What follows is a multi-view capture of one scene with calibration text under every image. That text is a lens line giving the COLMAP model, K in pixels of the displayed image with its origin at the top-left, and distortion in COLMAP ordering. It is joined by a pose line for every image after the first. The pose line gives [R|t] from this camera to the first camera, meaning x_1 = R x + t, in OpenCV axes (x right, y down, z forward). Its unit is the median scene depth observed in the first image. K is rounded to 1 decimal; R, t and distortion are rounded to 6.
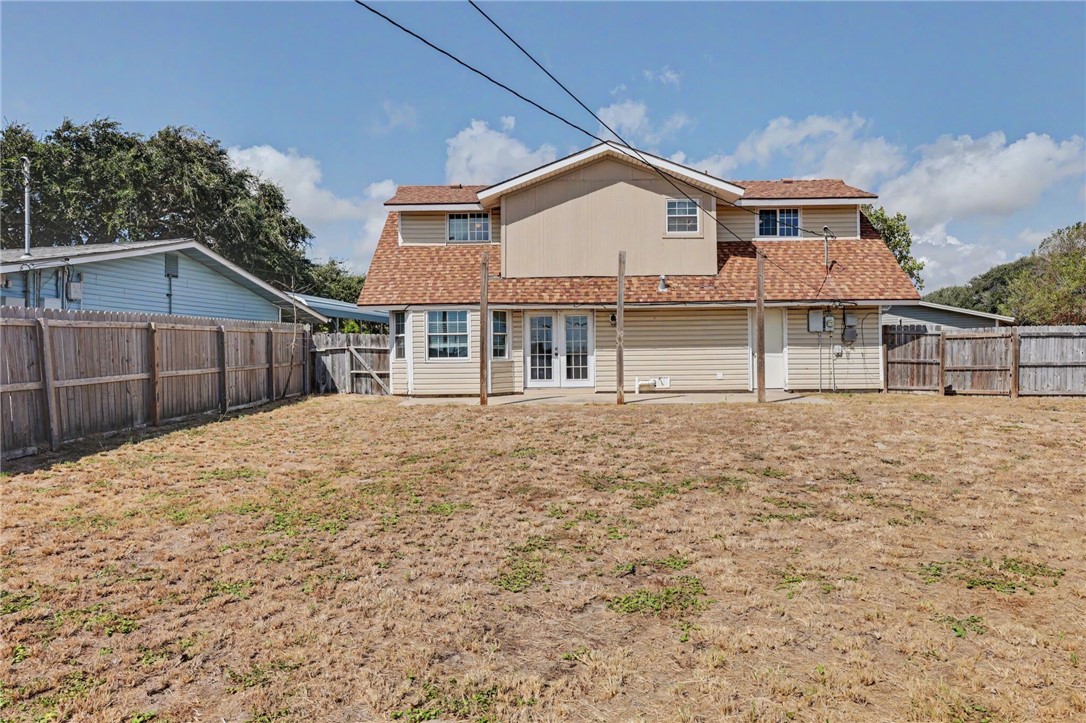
lens RADIAL K [[710.9, 0, 545.7], [0, 710.9, 352.9], [0, 0, 1]] dist [0.003345, -0.001932]
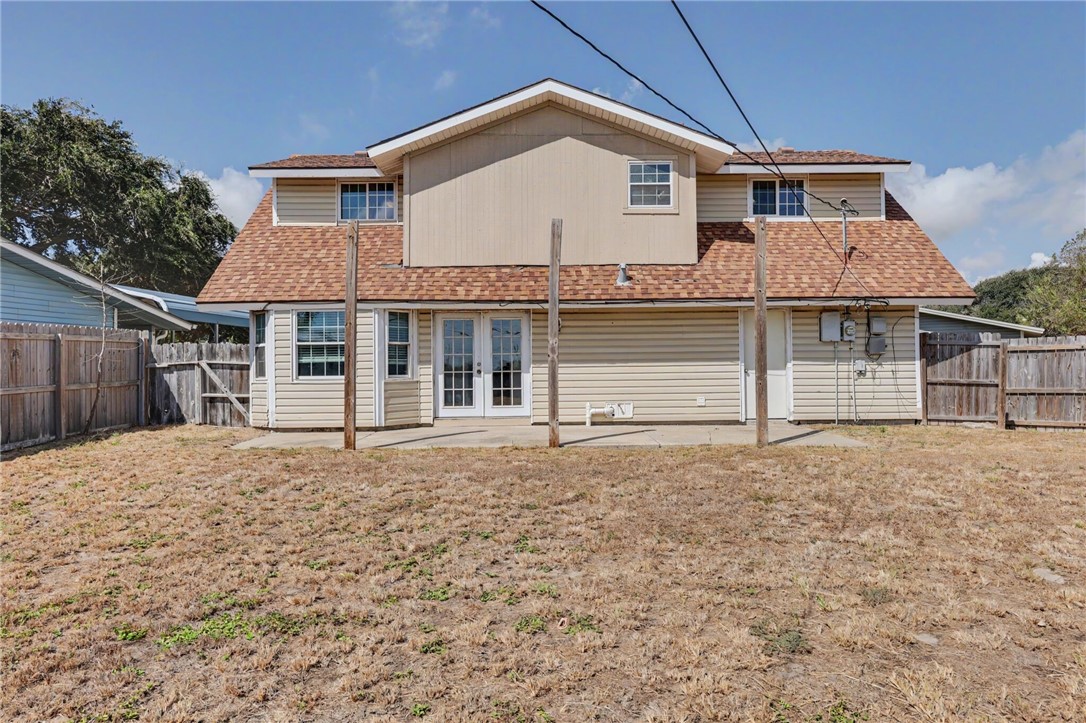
lens RADIAL K [[710.9, 0, 541.7], [0, 710.9, 365.6], [0, 0, 1]] dist [0.003345, -0.001932]
pose [[0.999794, 0.001565, 0.020234, 0.064965], [-0.001485, 0.999991, -0.003953, -0.001459], [-0.020240, 0.003923, 0.999787, 0.266501]]
